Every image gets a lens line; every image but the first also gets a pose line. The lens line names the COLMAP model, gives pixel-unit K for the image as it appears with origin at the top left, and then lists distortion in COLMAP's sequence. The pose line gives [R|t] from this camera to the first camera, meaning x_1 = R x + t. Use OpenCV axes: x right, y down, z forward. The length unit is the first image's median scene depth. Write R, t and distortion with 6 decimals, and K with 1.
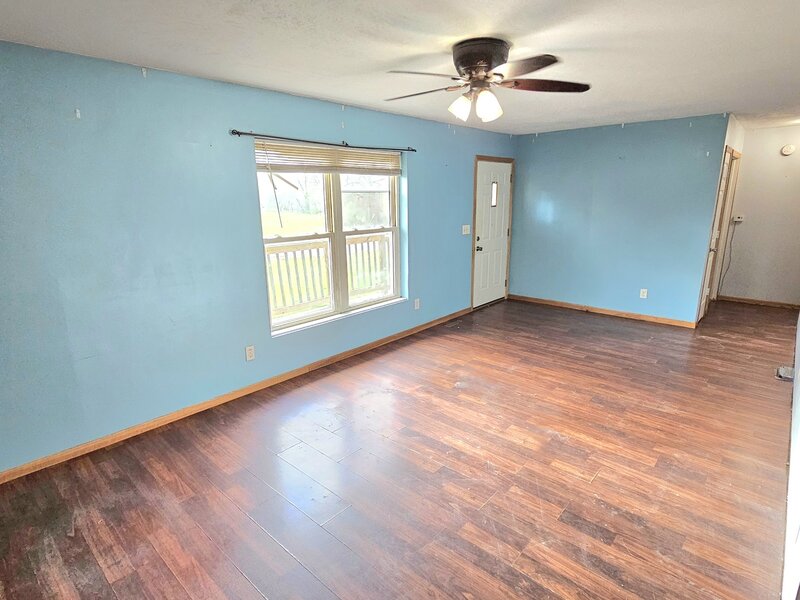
lens RADIAL K [[437.5, 0, 401.5], [0, 437.5, 301.3], [0, 0, 1]] dist [-0.004181, 0.000516]
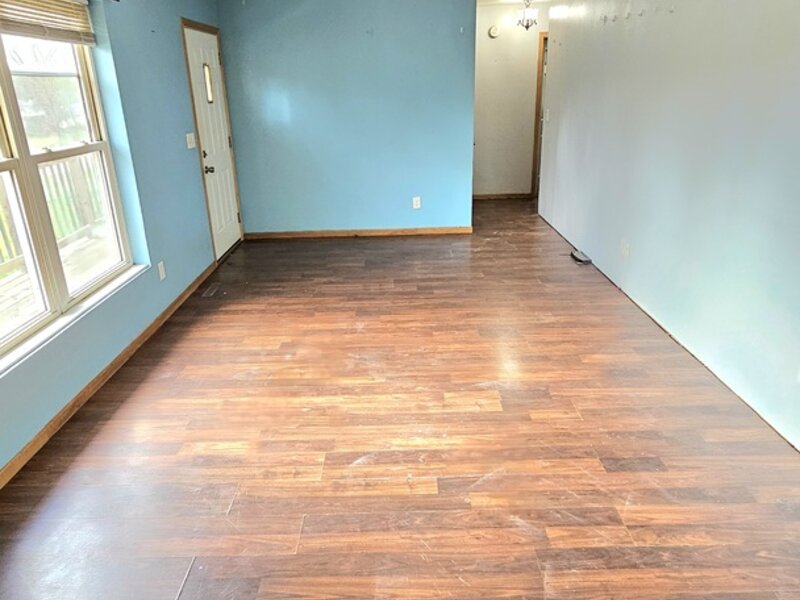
lens RADIAL K [[581.4, 0, 395.4], [0, 581.4, 301.6], [0, 0, 1]] dist [0.001307, 0.001792]
pose [[0.743995, -0.242857, 0.622488, -0.305524], [0.178319, 0.969988, 0.165305, -0.035763], [-0.643952, -0.011985, 0.764972, 0.238039]]
